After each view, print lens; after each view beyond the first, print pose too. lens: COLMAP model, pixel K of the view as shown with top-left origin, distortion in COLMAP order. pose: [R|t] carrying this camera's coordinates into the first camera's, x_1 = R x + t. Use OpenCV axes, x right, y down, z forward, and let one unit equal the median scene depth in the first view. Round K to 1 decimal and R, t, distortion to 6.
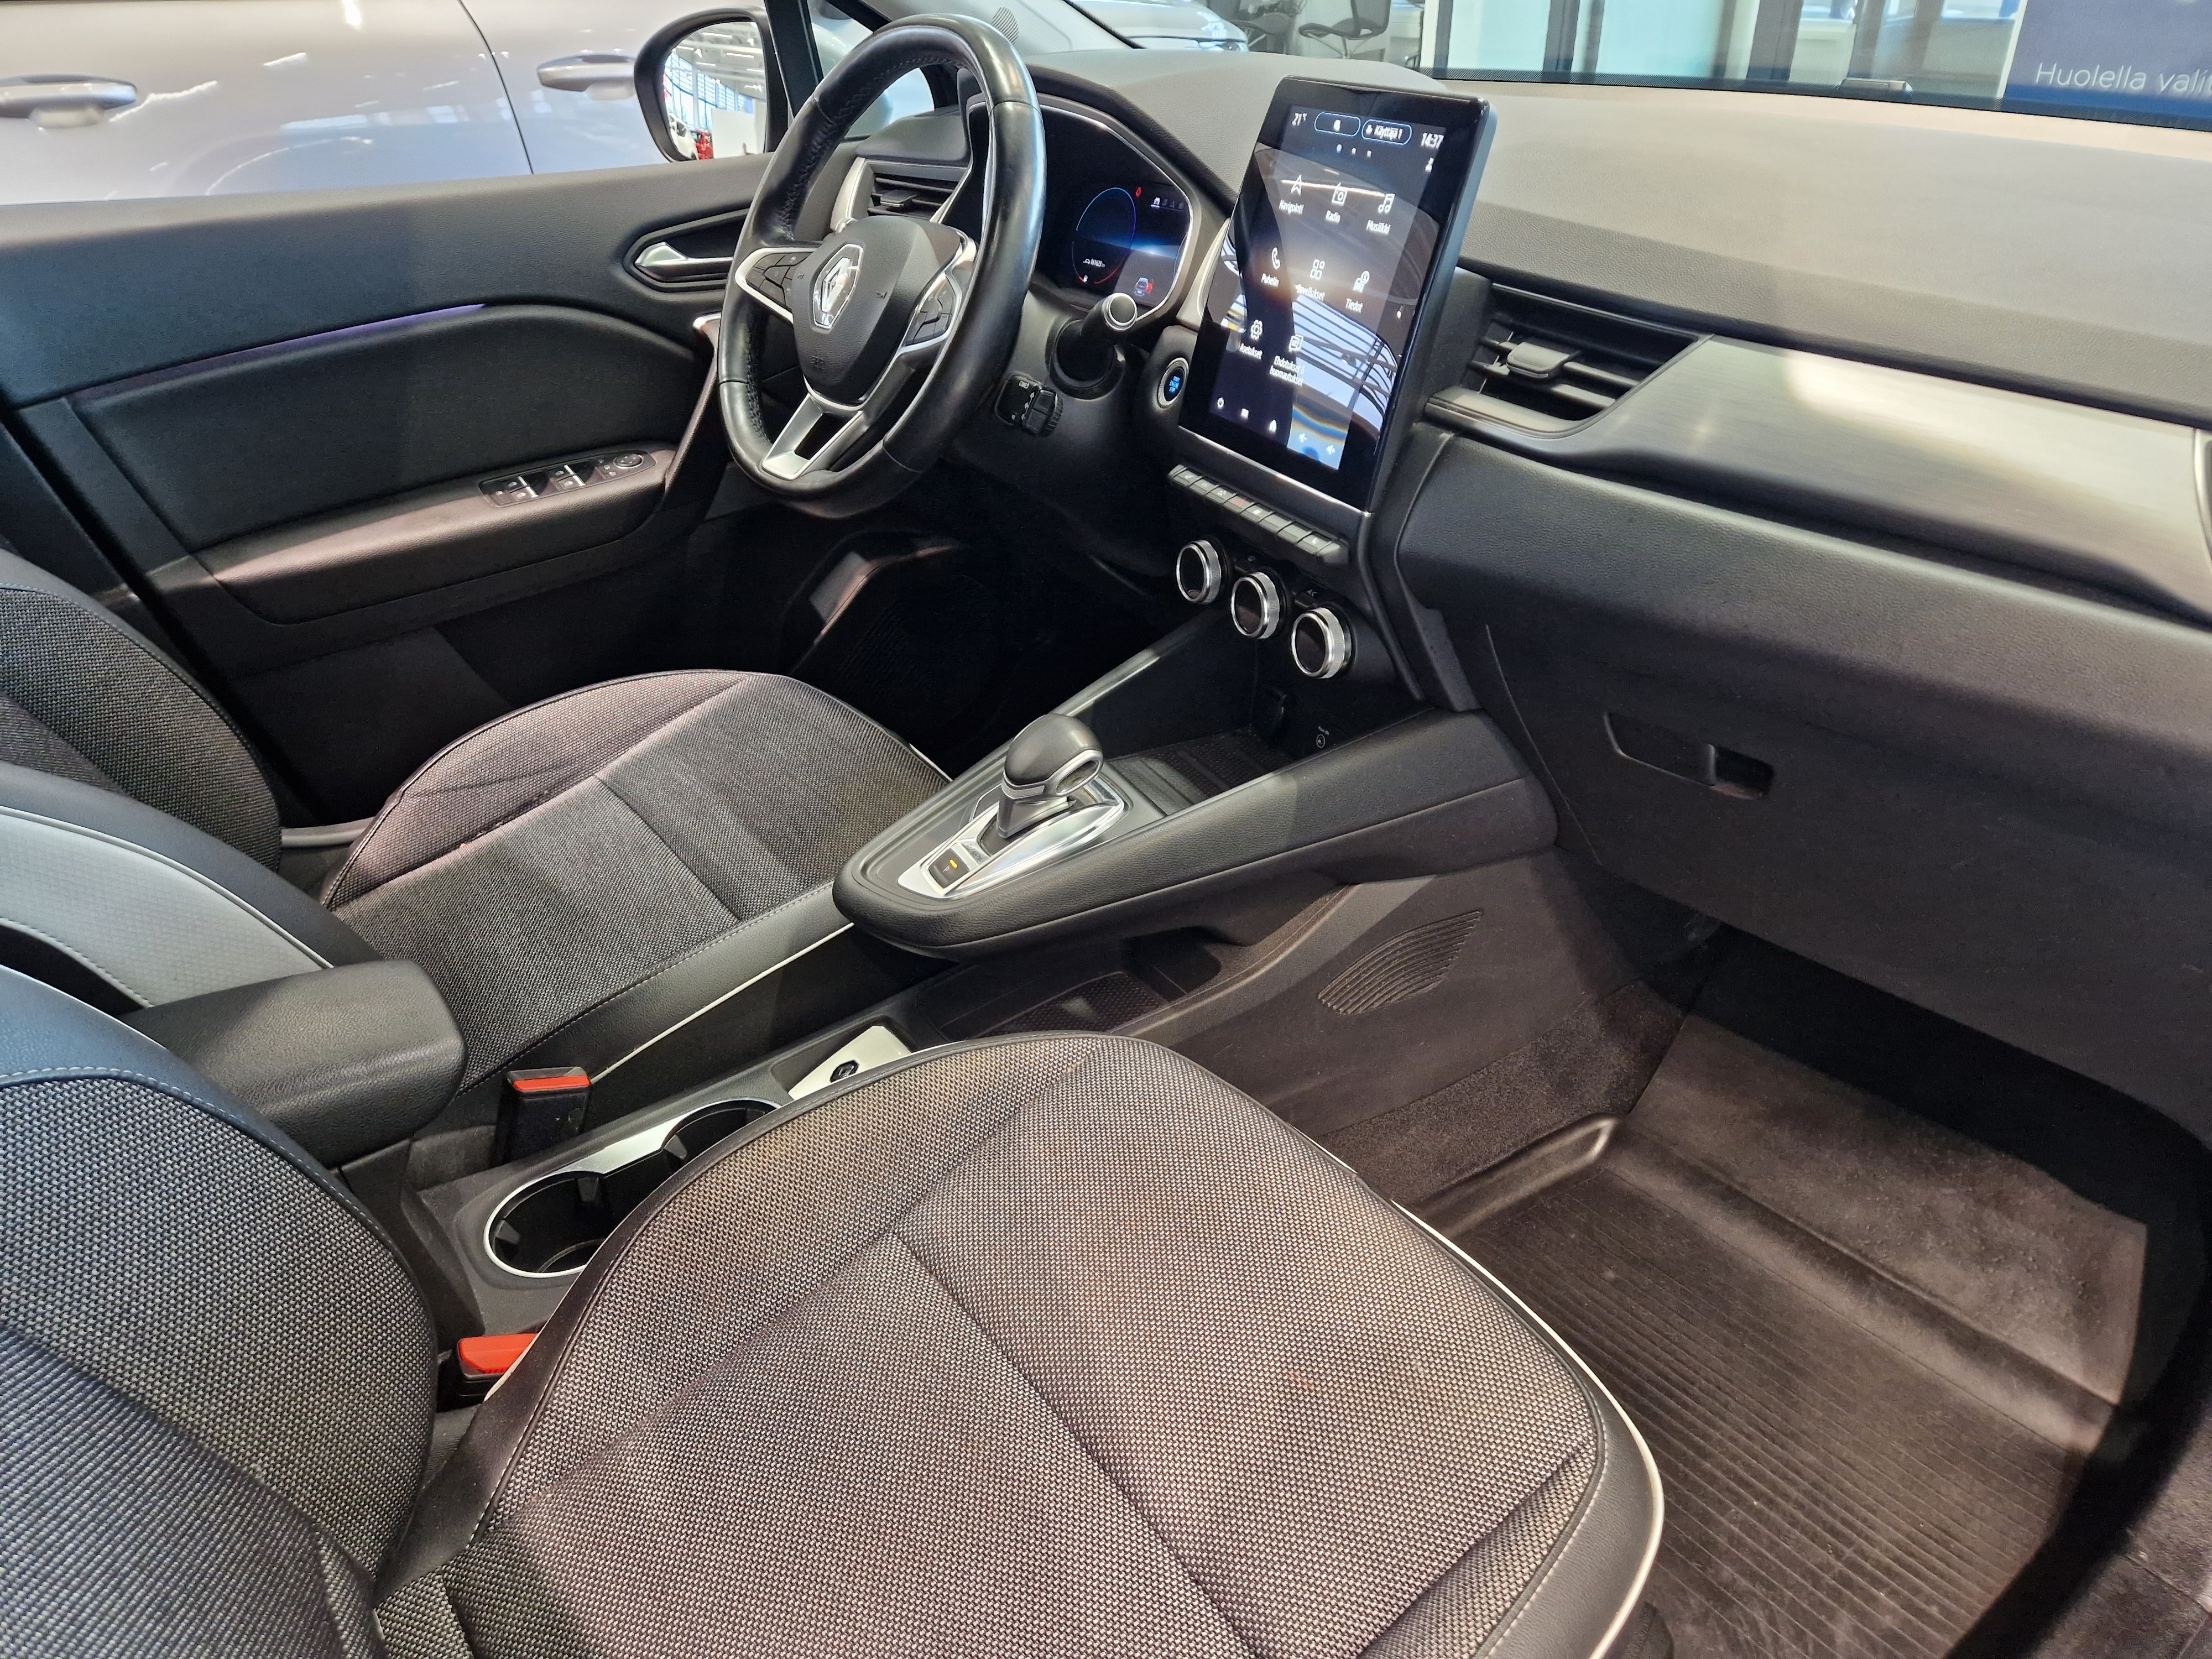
lens RADIAL K [[1475.8, 0, 1095.6], [0, 1475.8, 896.5], [0, 0, 1]] dist [0.010526, -0.001024]
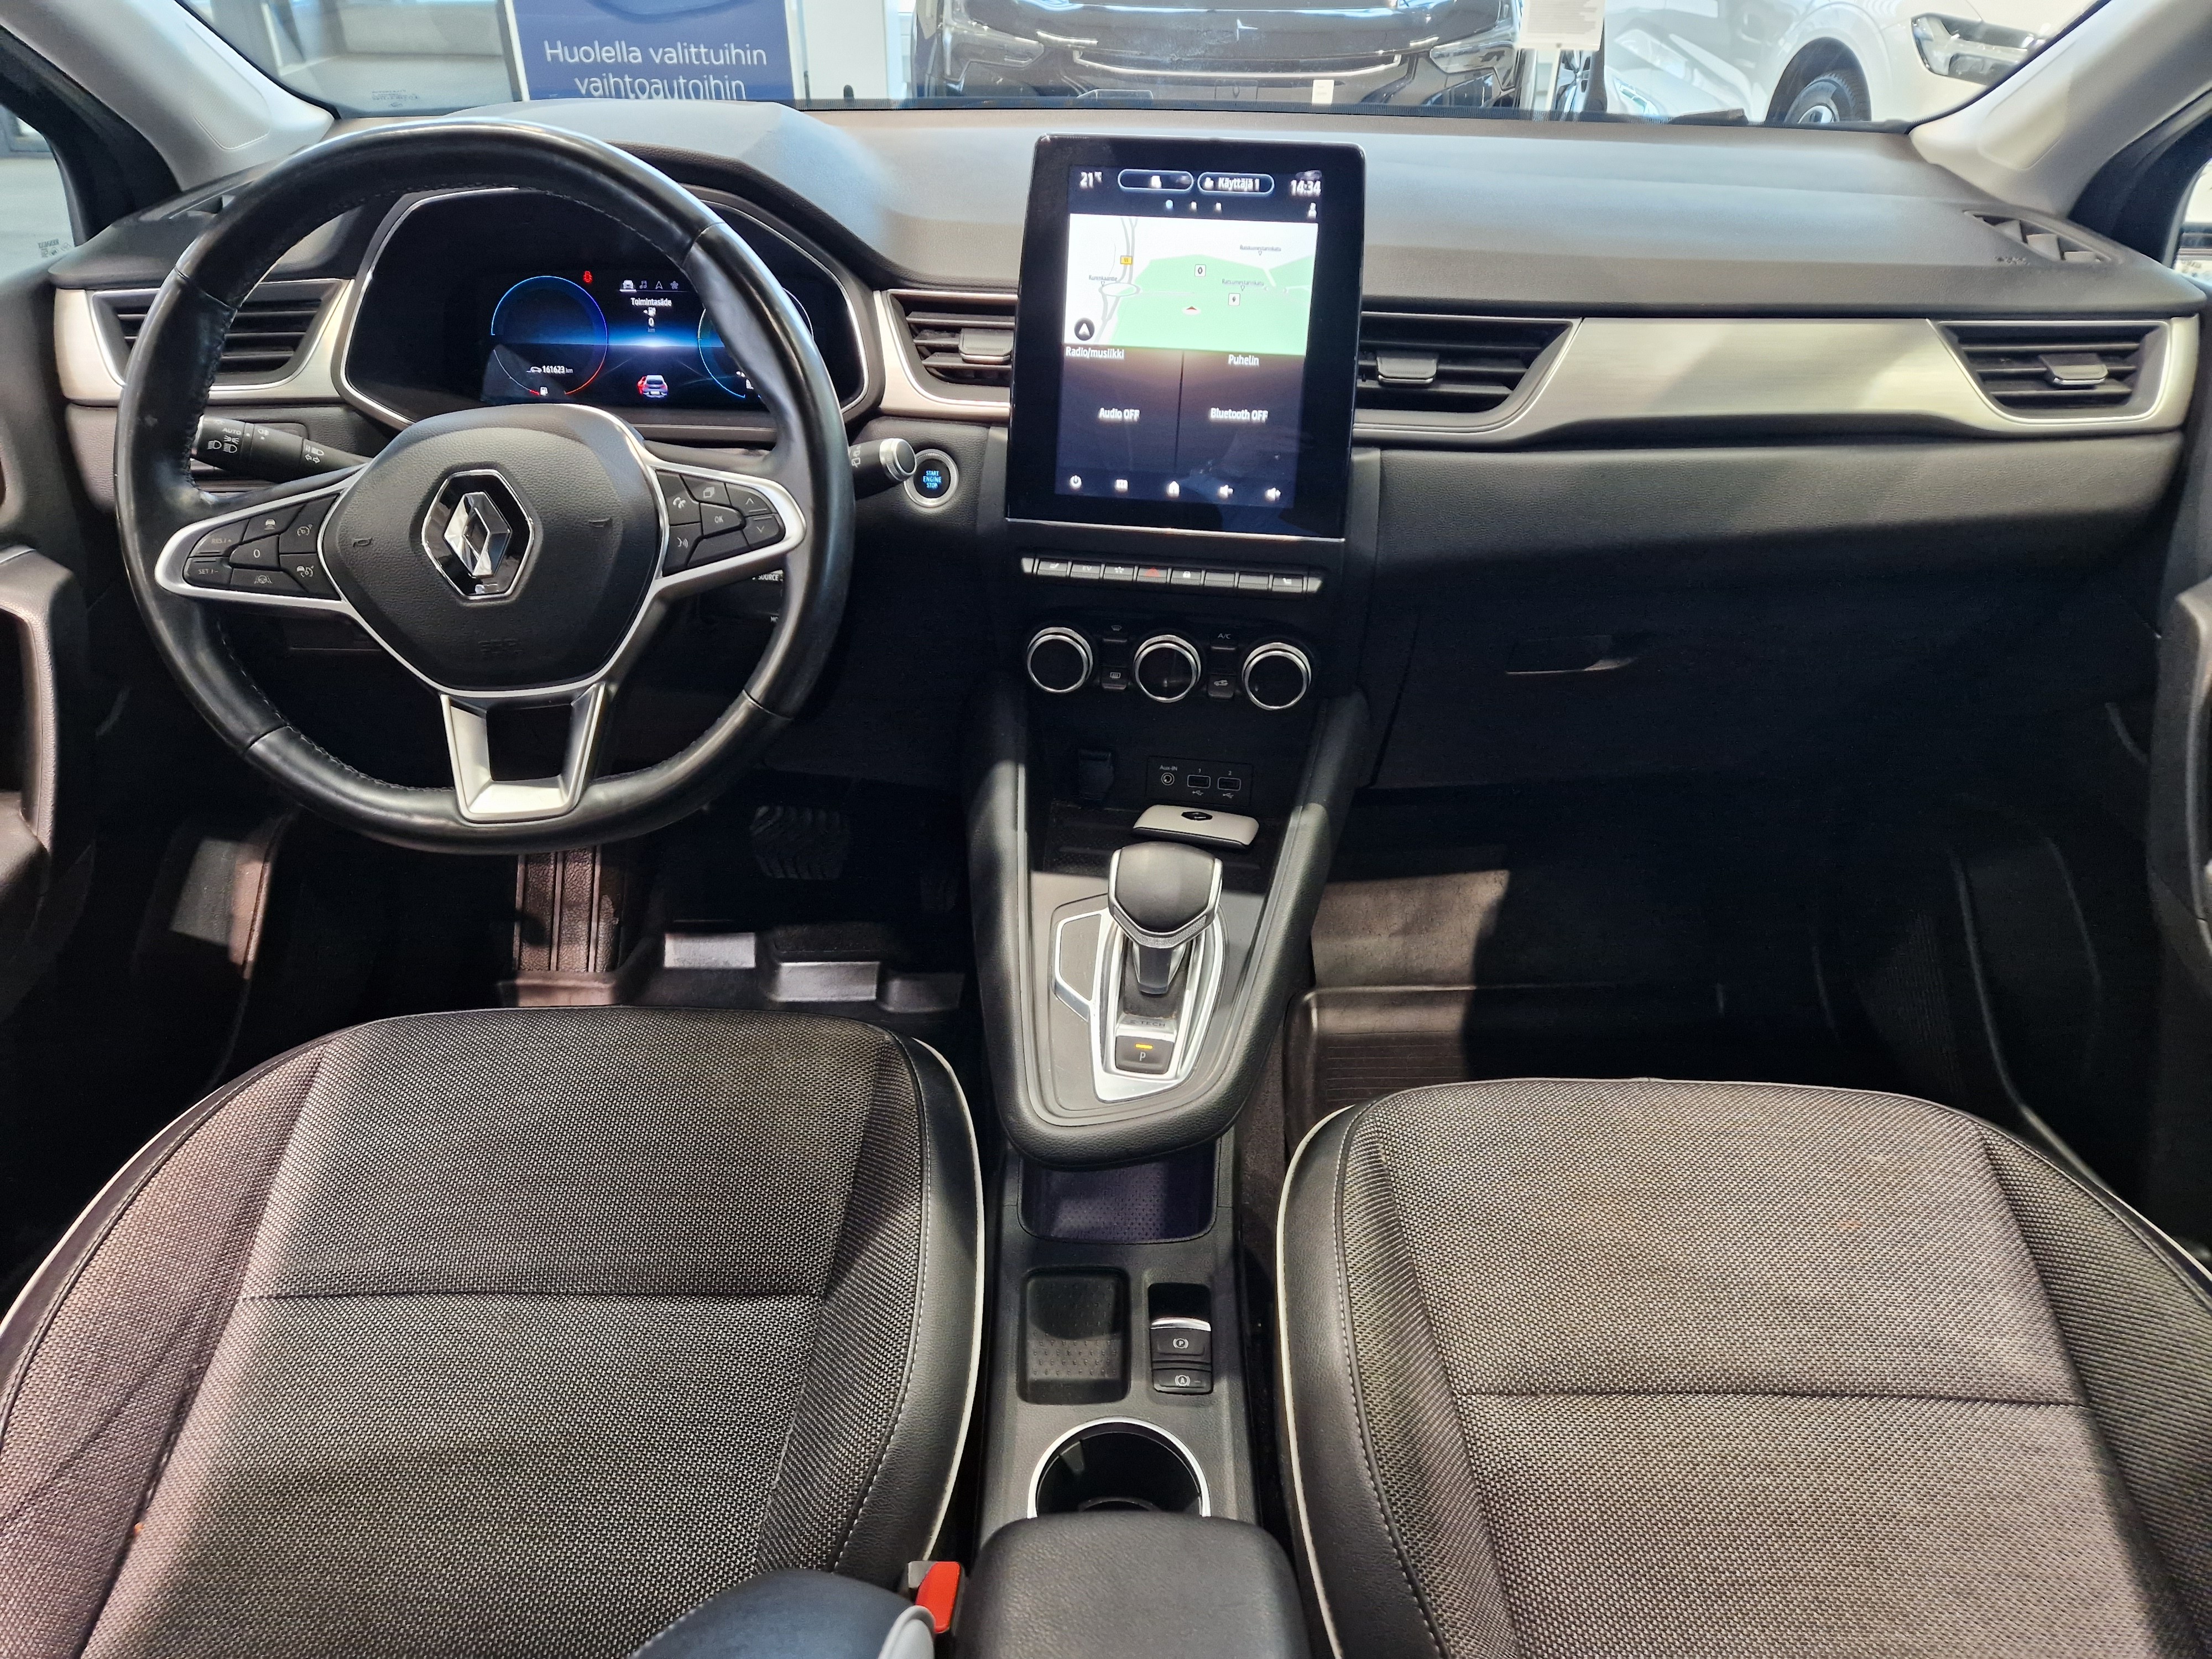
lens RADIAL K [[1461.1, 0, 1095.3], [0, 1461.1, 867.7], [0, 0, 1]] dist [0.033669, 0.000031]
pose [[0.597684, -0.420982, 0.682311, -0.714152], [0.421348, 0.888977, 0.179405, -0.306093], [-0.682085, 0.180263, 0.708707, 0.413607]]
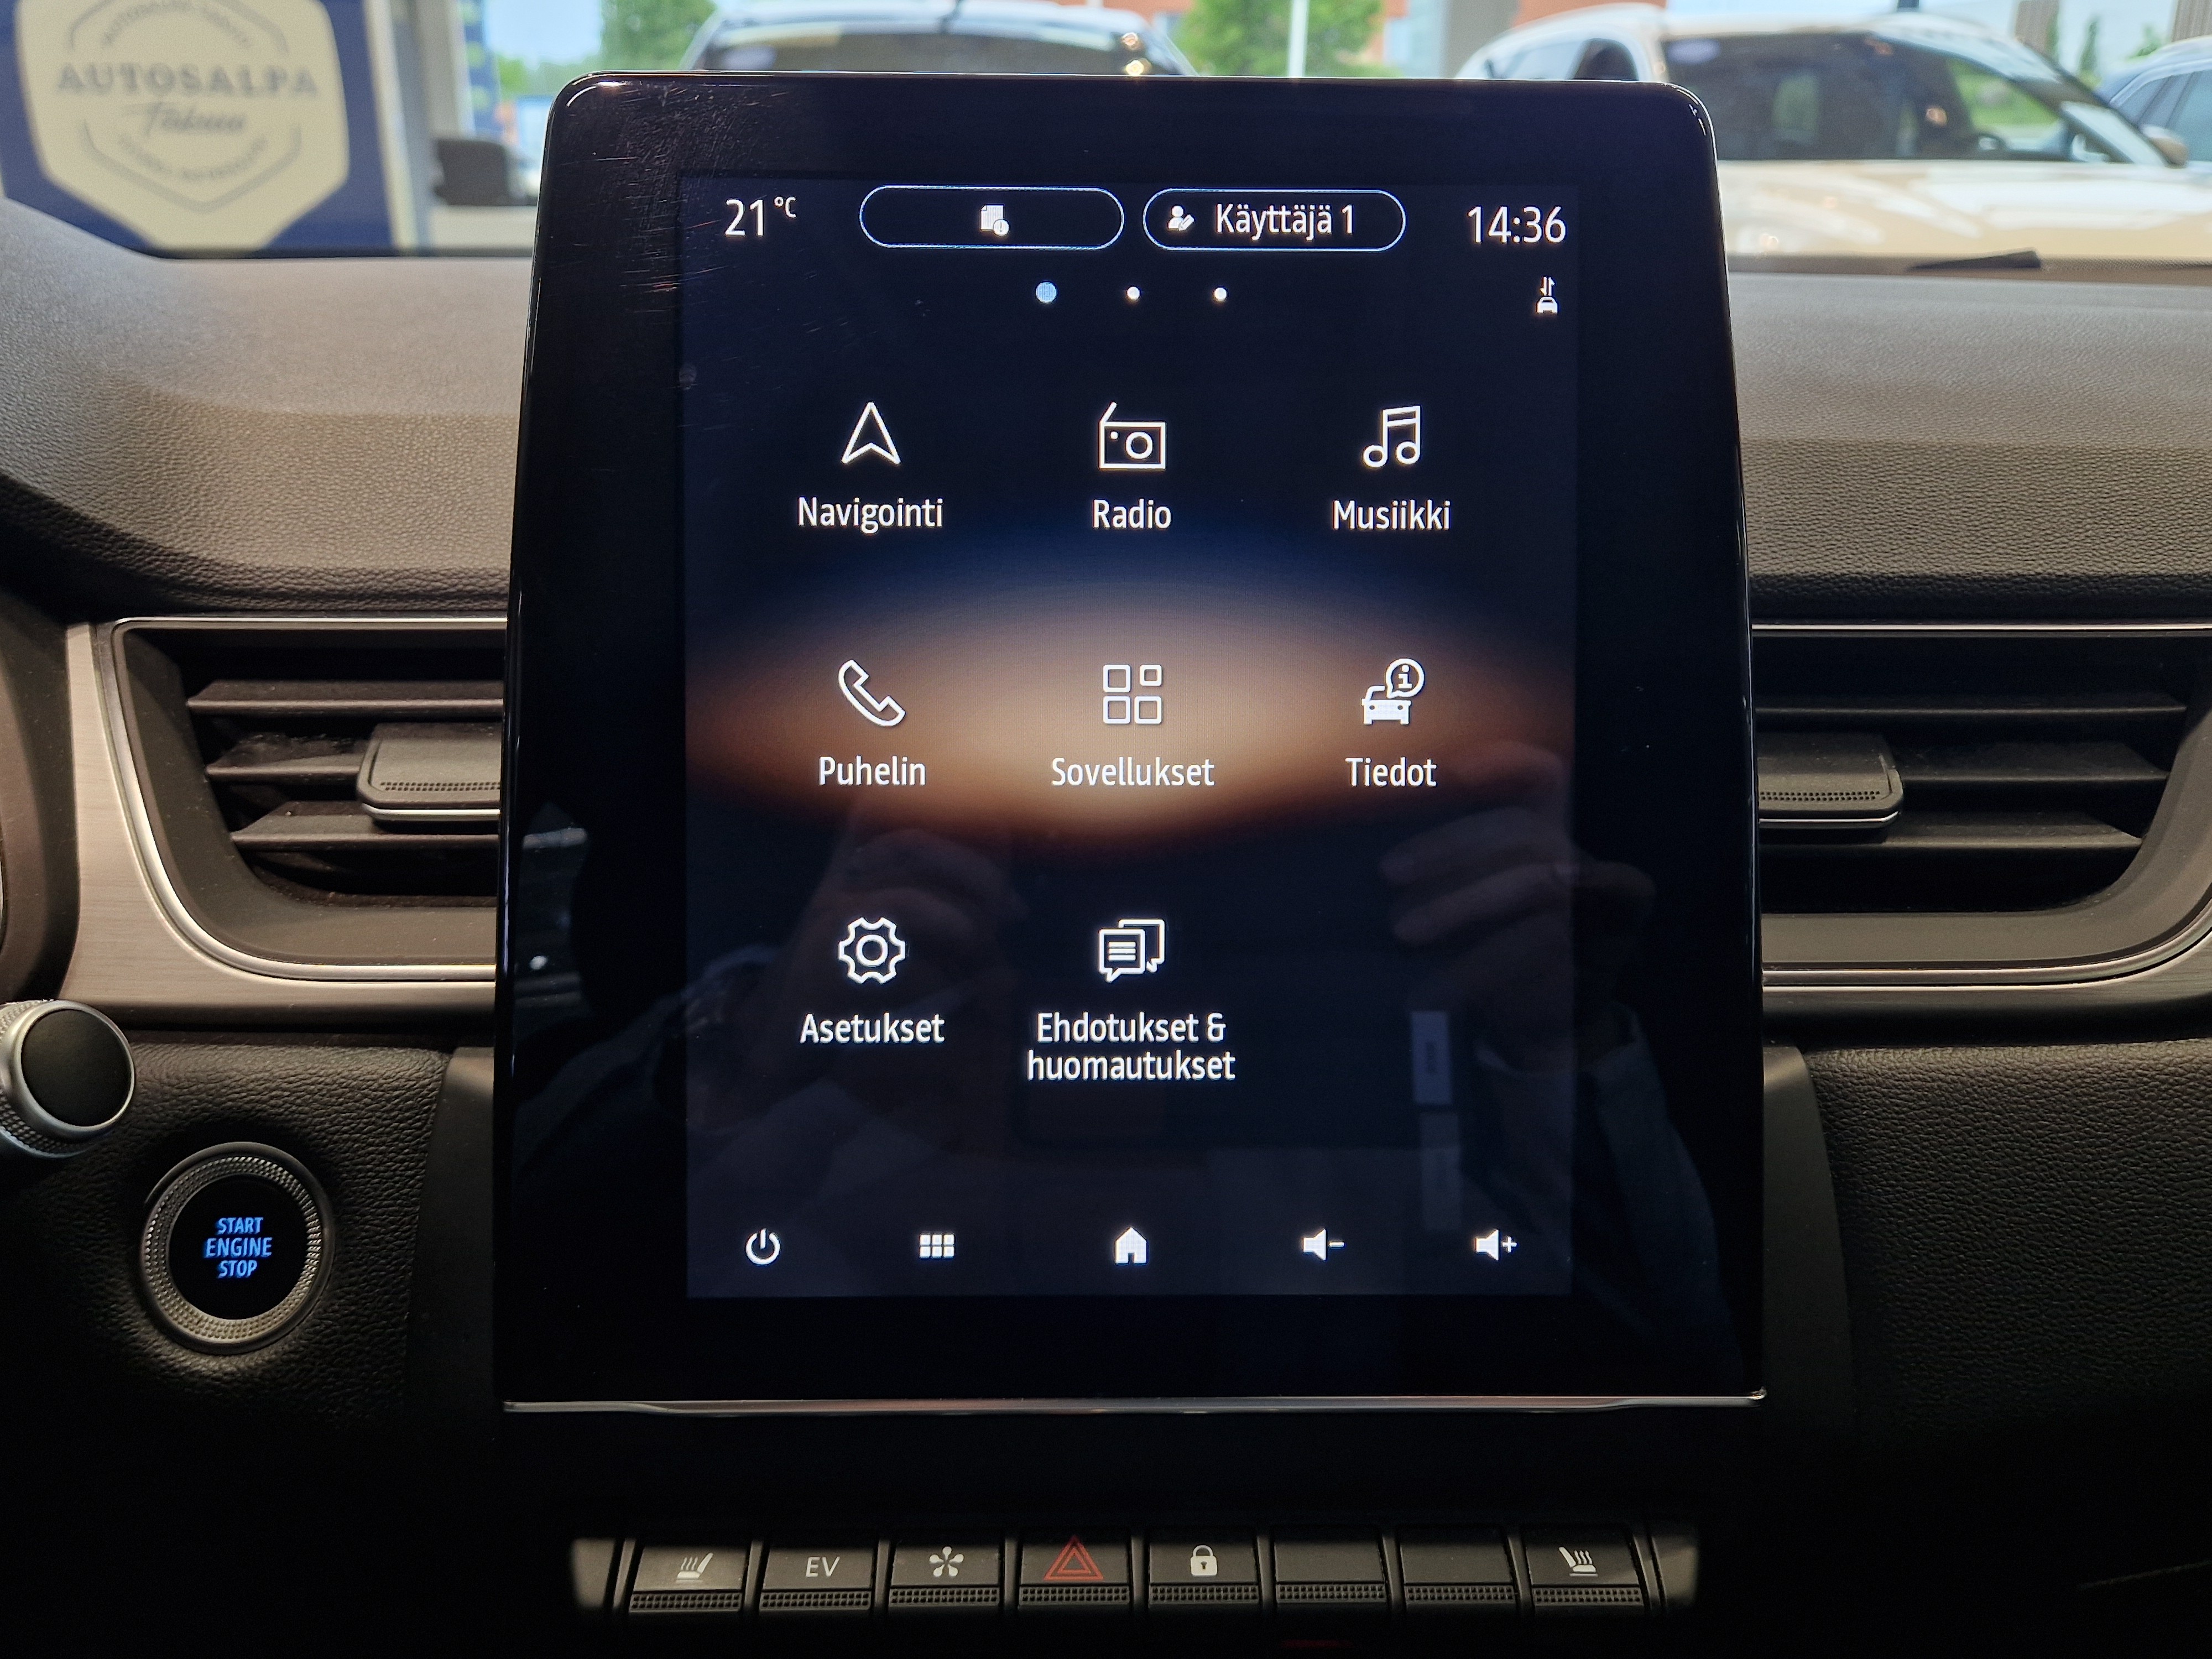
lens RADIAL K [[1519.2, 0, 1106.0], [0, 1519.2, 829.5], [0, 0, 1]] dist [0.023537, 0.004316]
pose [[0.452936, -0.266775, 0.850694, -0.101214], [0.474997, 0.879688, 0.022964, -0.413408], [-0.754471, 0.393675, 0.525160, 0.871941]]
